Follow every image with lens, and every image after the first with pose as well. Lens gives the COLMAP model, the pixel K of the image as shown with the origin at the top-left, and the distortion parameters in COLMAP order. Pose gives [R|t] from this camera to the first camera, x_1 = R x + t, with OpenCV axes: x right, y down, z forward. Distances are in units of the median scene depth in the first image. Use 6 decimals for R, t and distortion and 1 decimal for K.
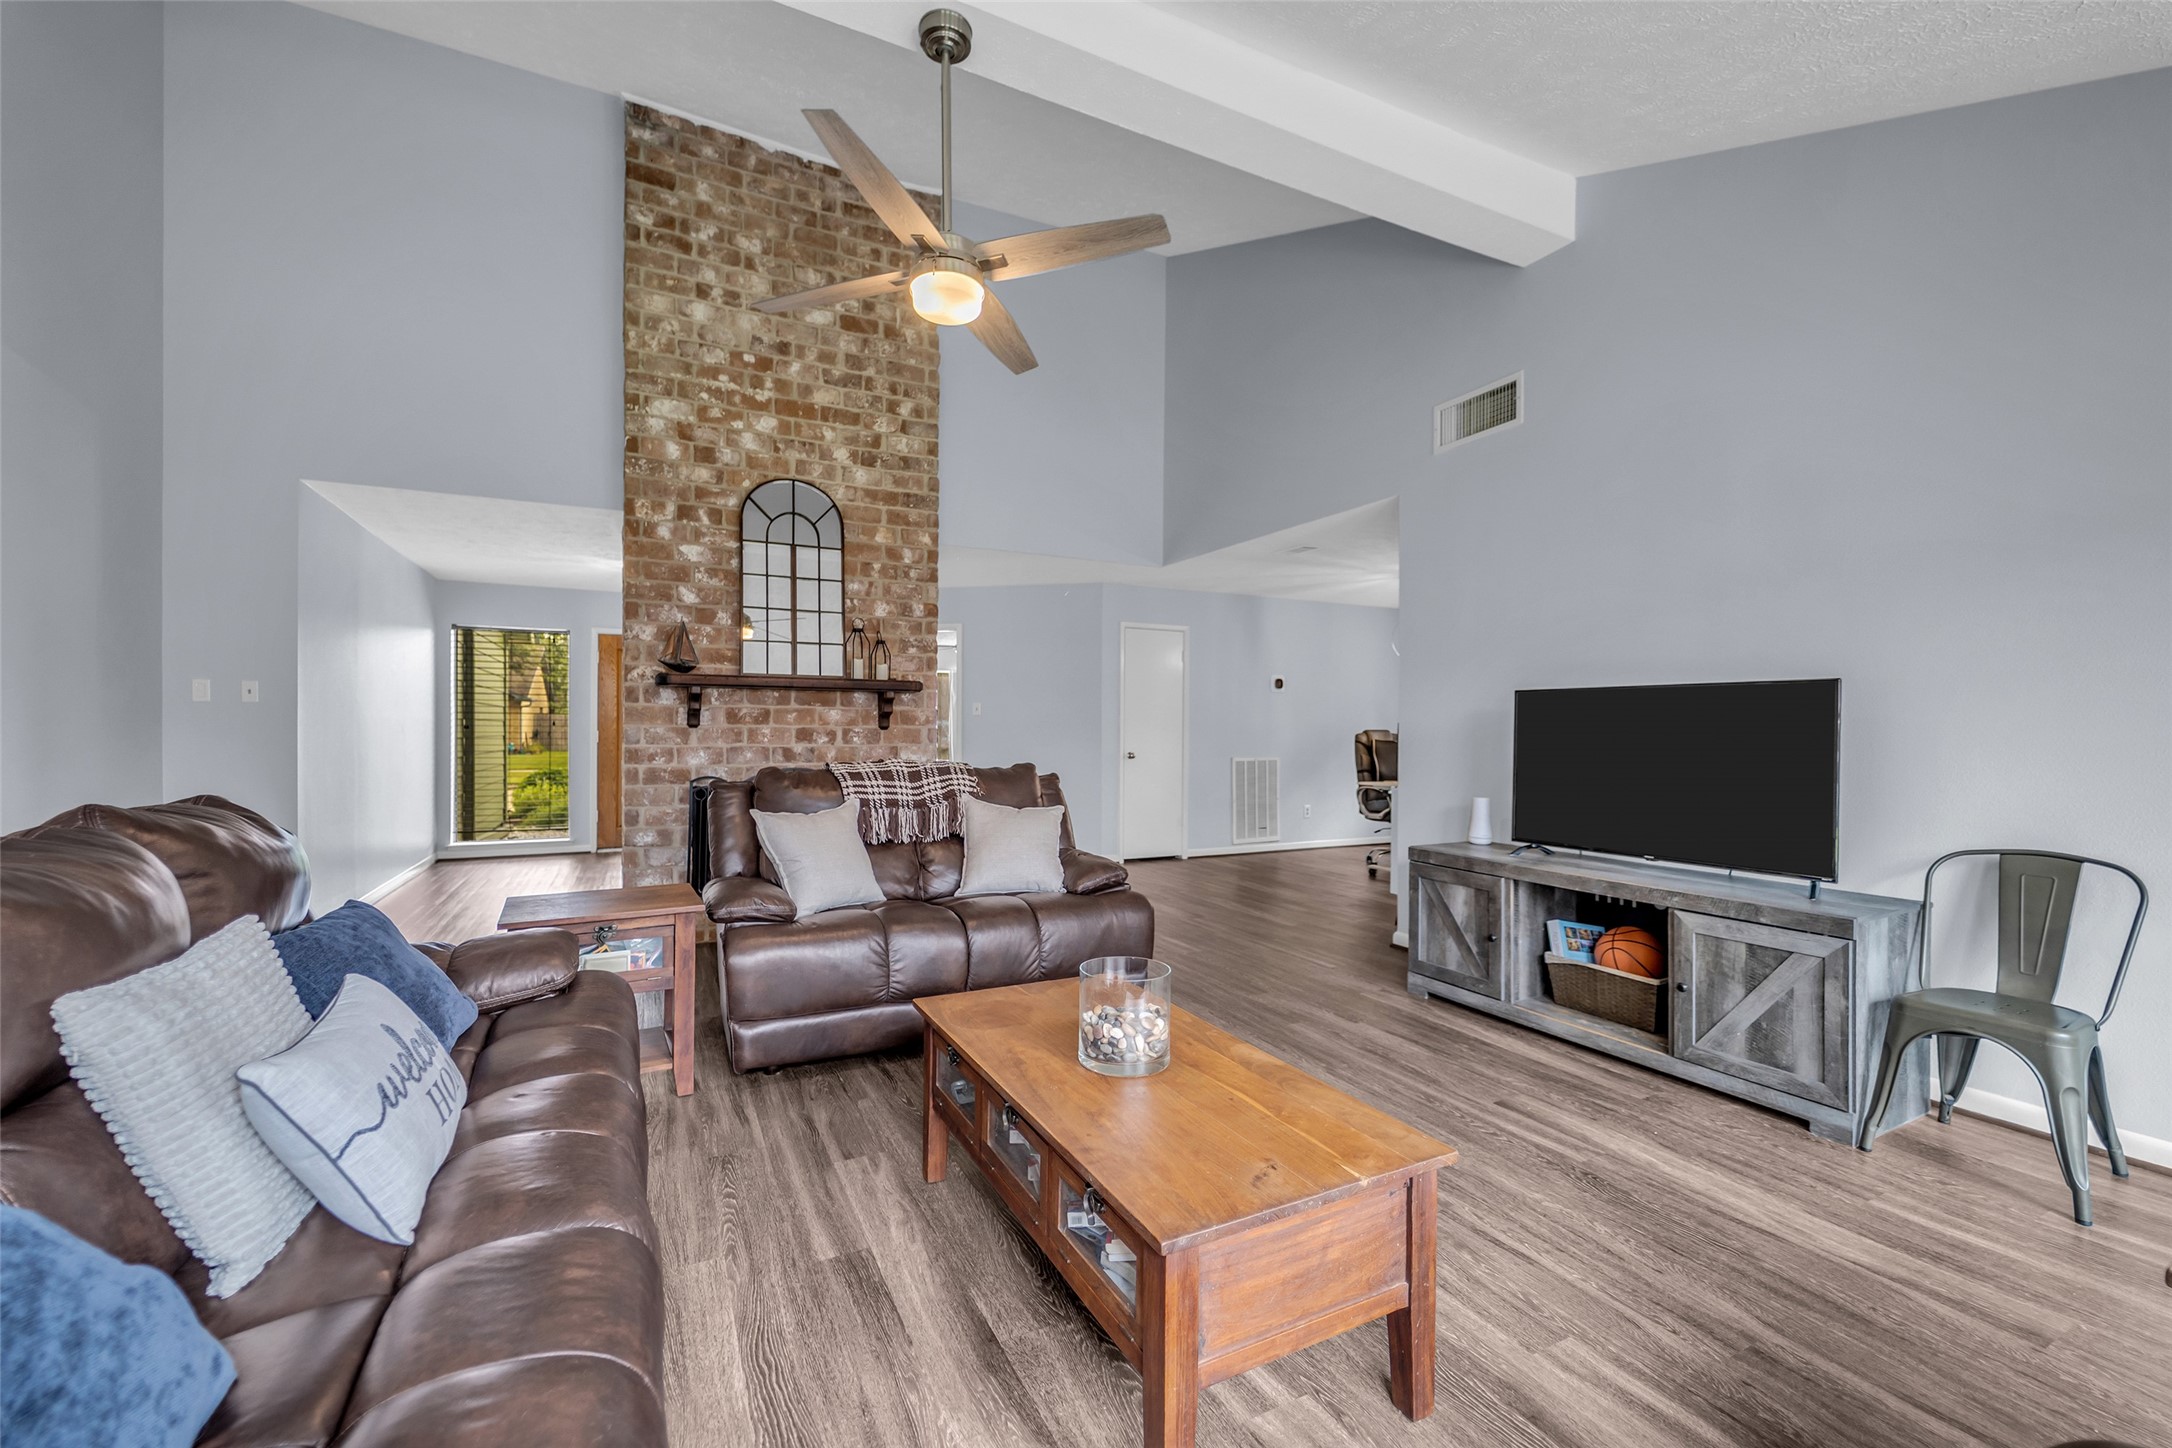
lens RADIAL K [[870.2, 0, 1069.8], [0, 870.2, 734.2], [0, 0, 1]] dist [0.003233, -0.001766]
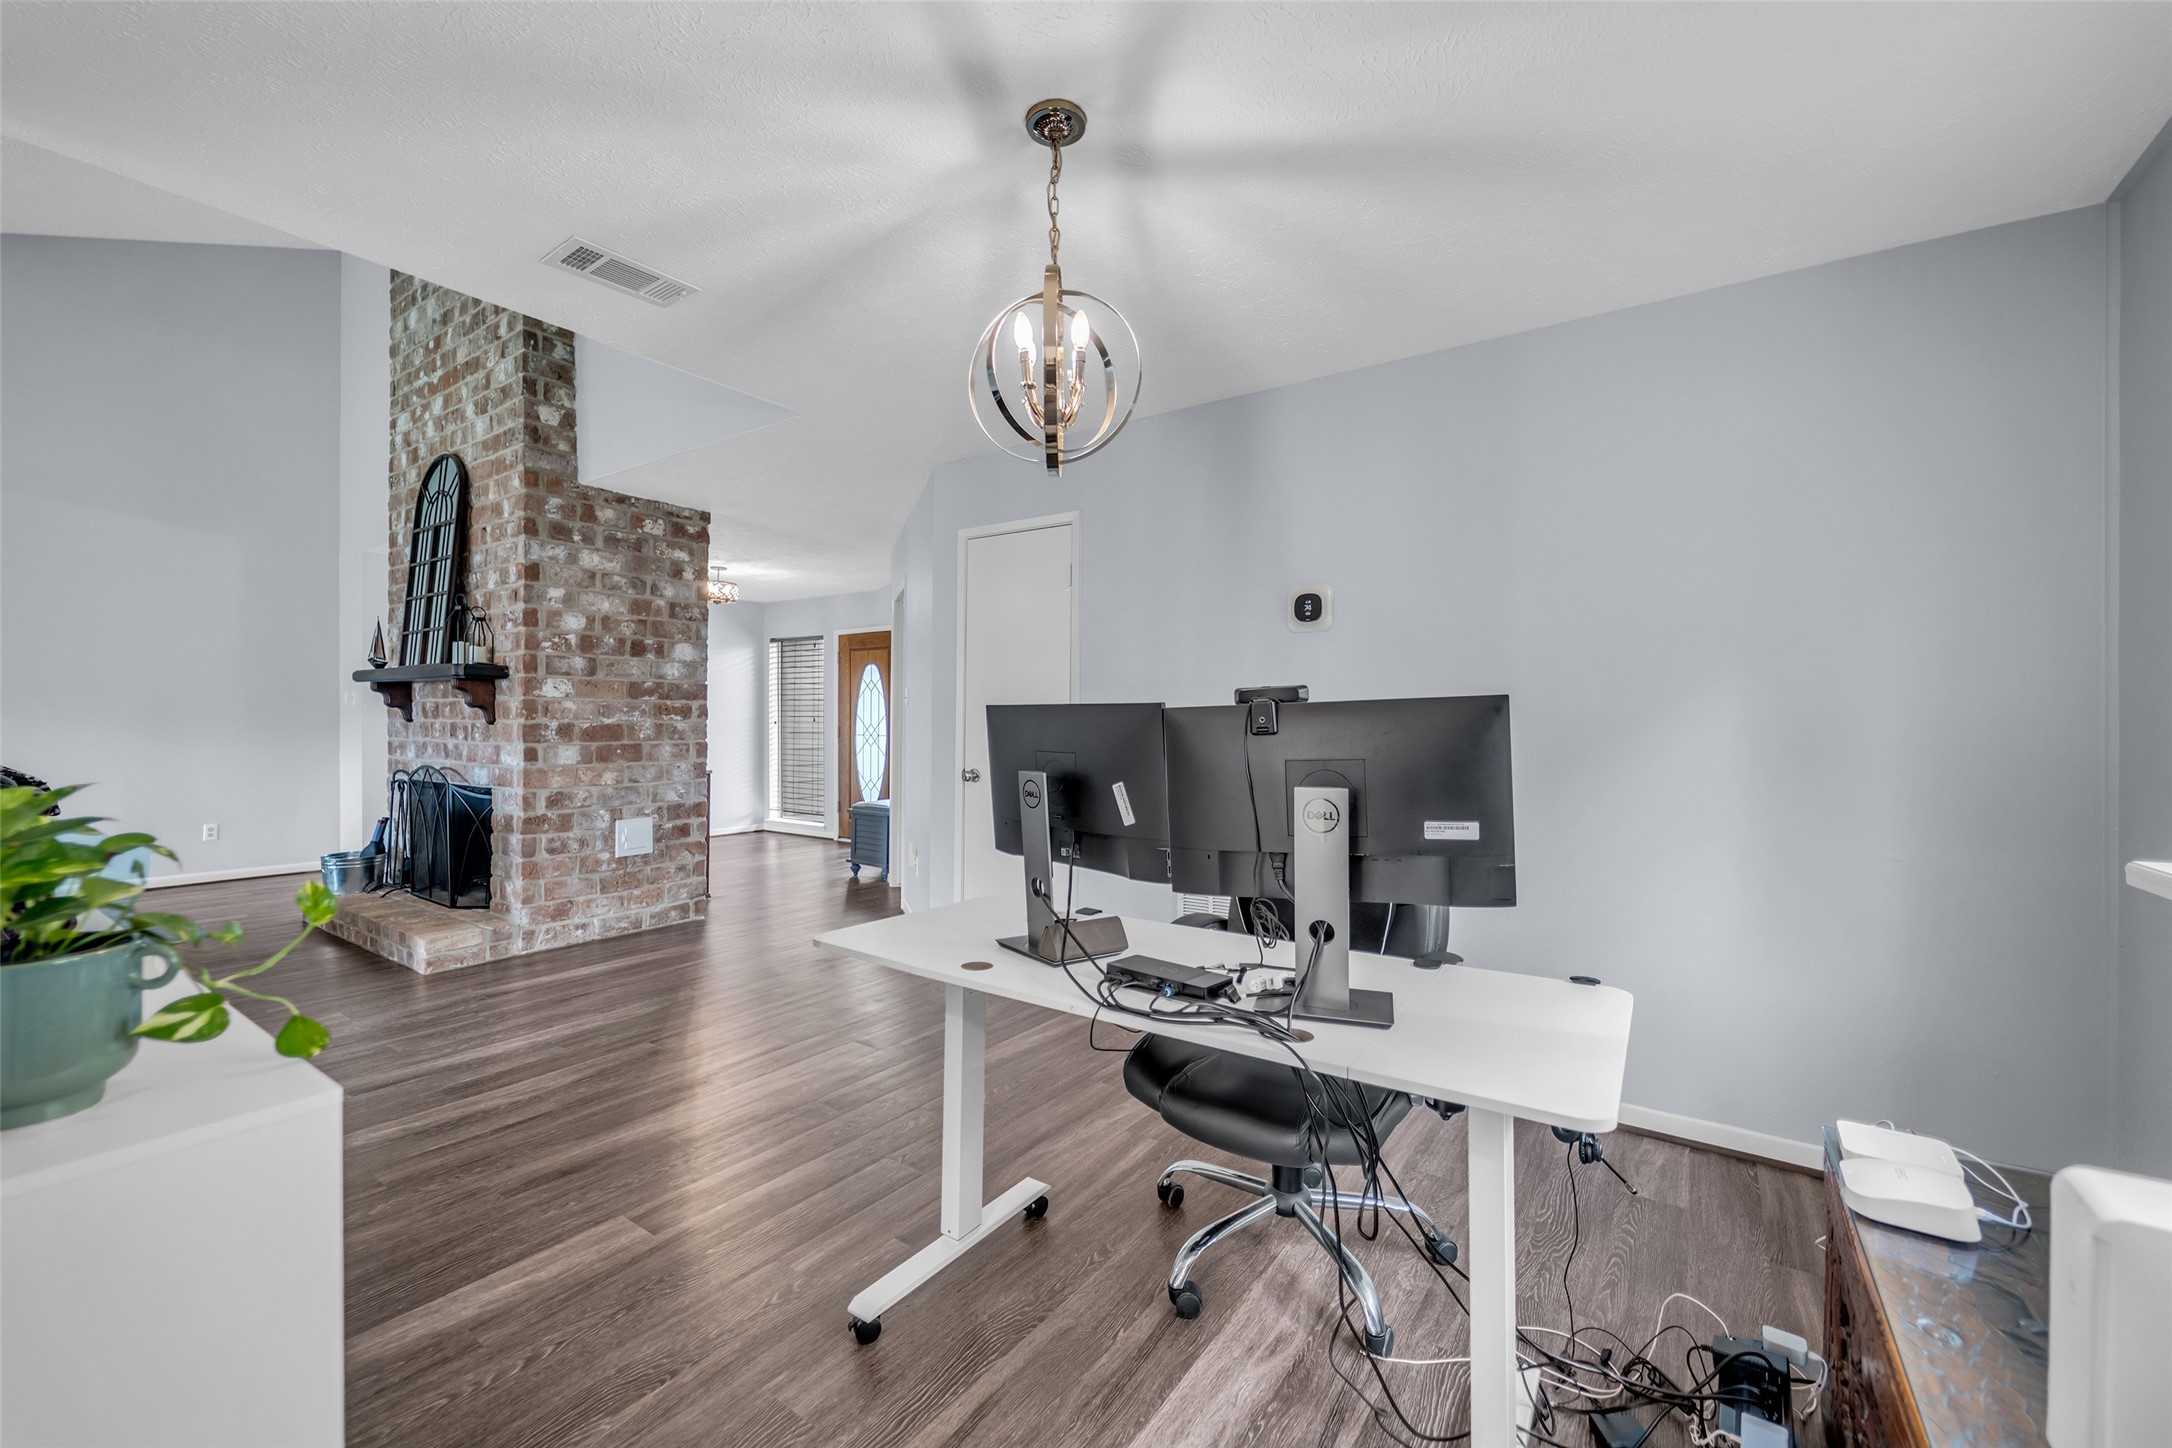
lens RADIAL K [[870.2, 0, 1082.9], [0, 870.2, 716.0], [0, 0, 1]] dist [0.003233, -0.001766]
pose [[0.484287, -0.007862, -0.874874, 0.826922], [-0.008467, 0.999871, -0.013673, -0.007303], [0.874868, 0.014029, 0.484157, 1.155380]]
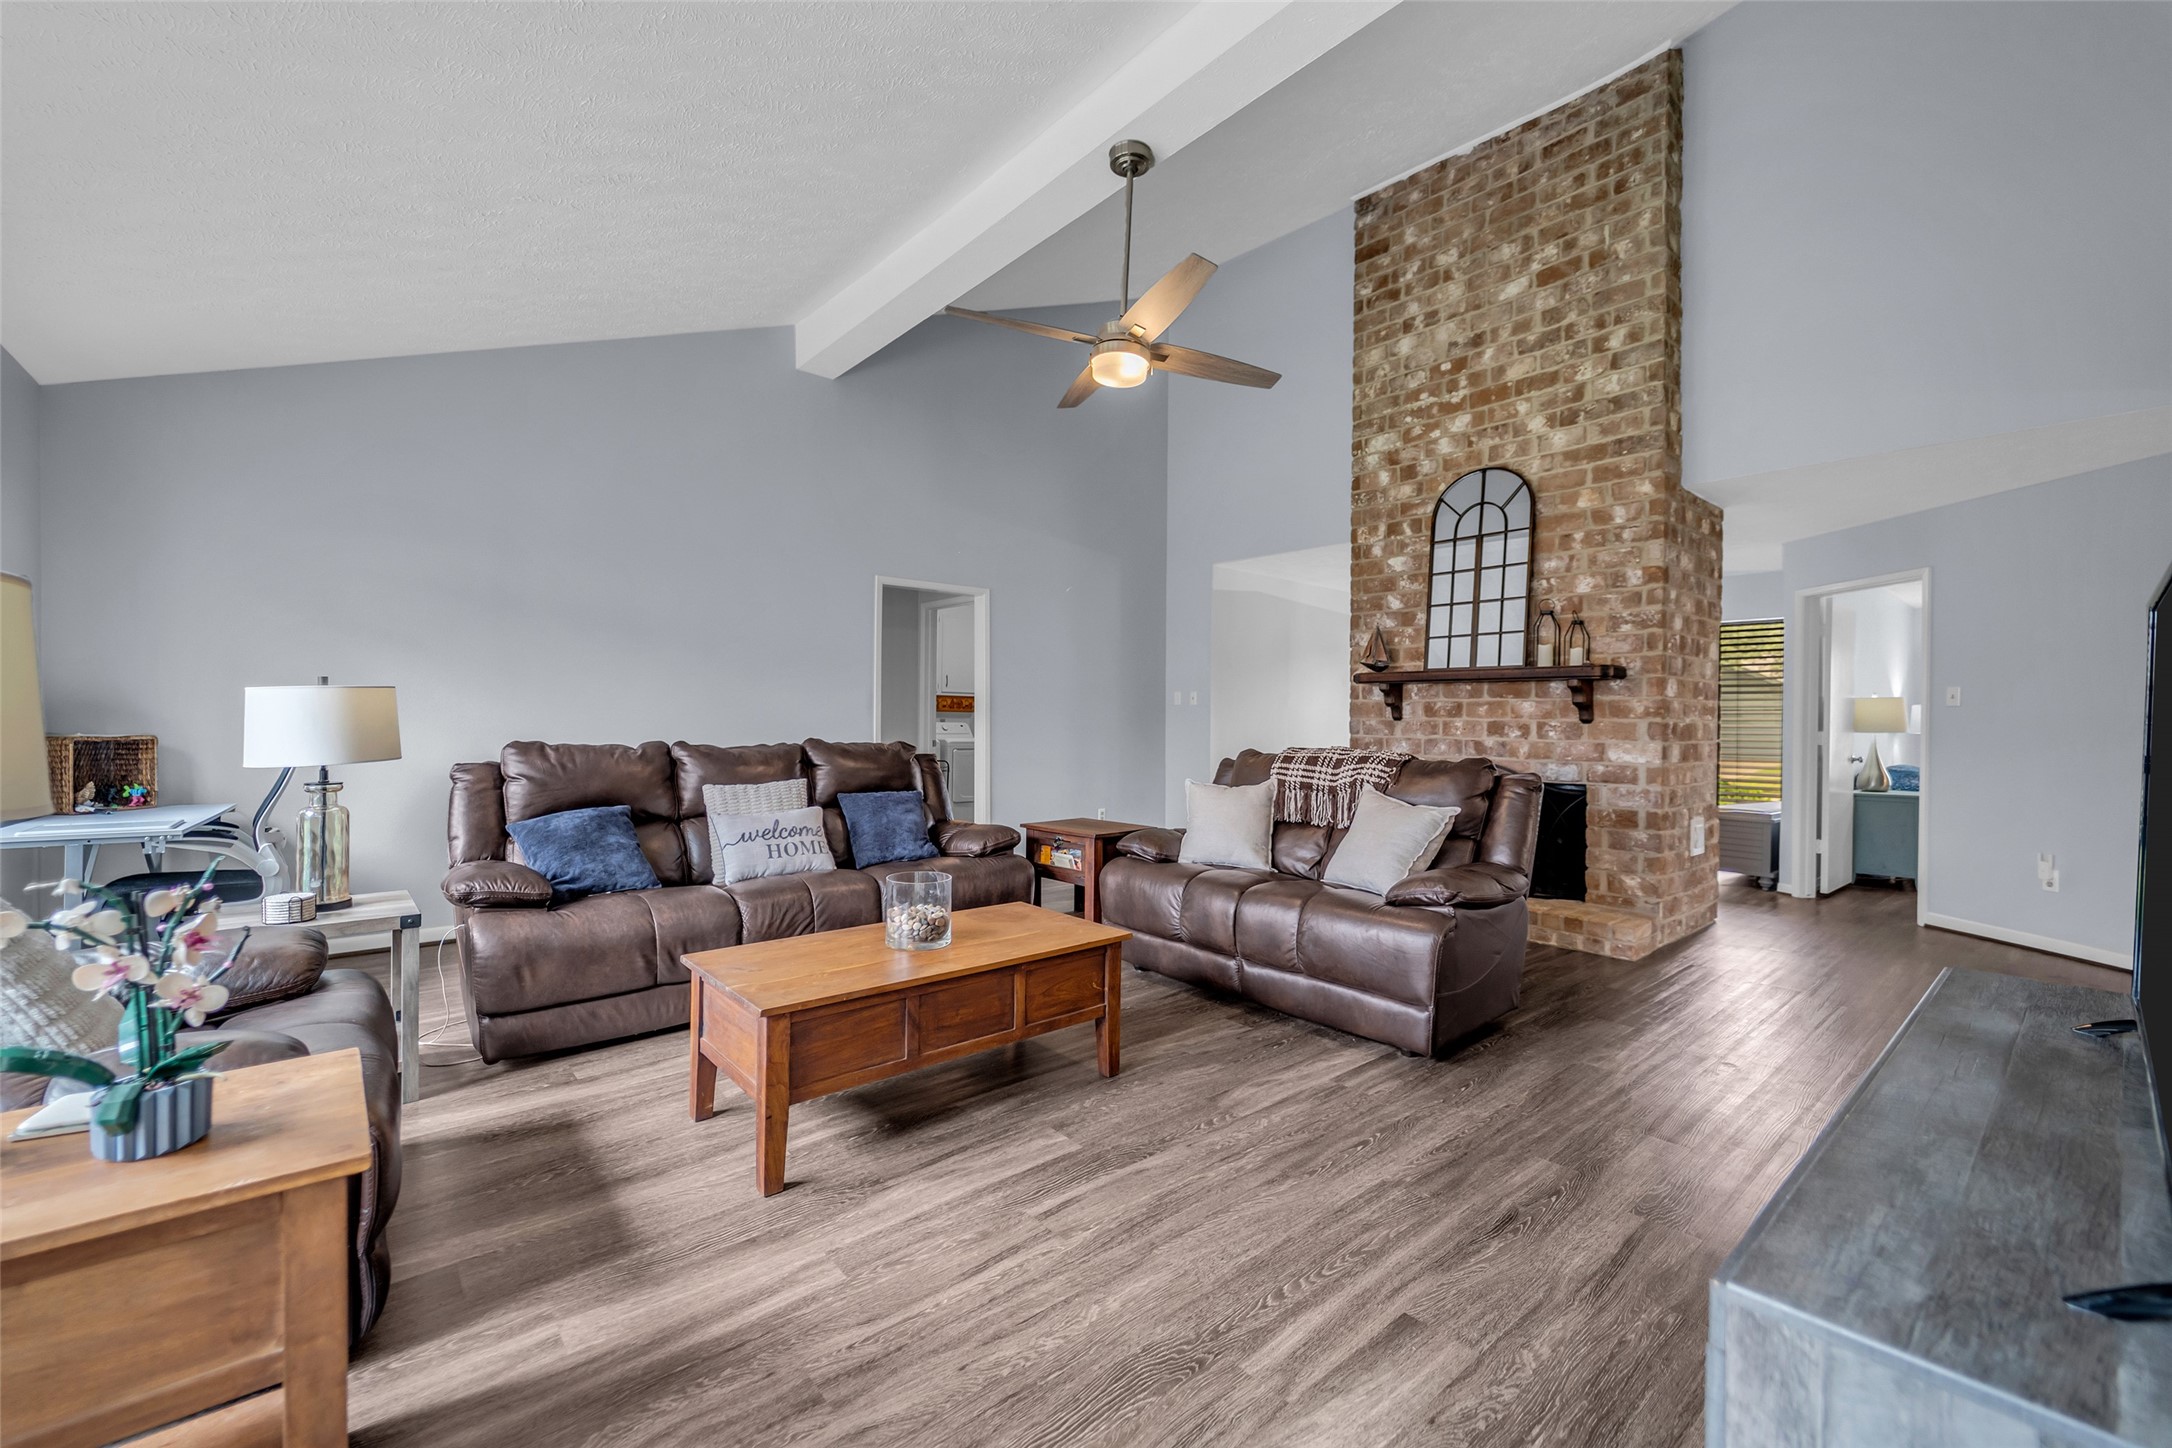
lens RADIAL K [[870.2, 0, 1074.0], [0, 870.2, 724.0], [0, 0, 1]] dist [0.003233, -0.001766]
pose [[0.240929, 0.001207, -0.970542, 0.529756], [-0.017484, 0.999842, -0.003097, 0.007385], [0.970385, 0.017715, 0.240912, 0.319483]]
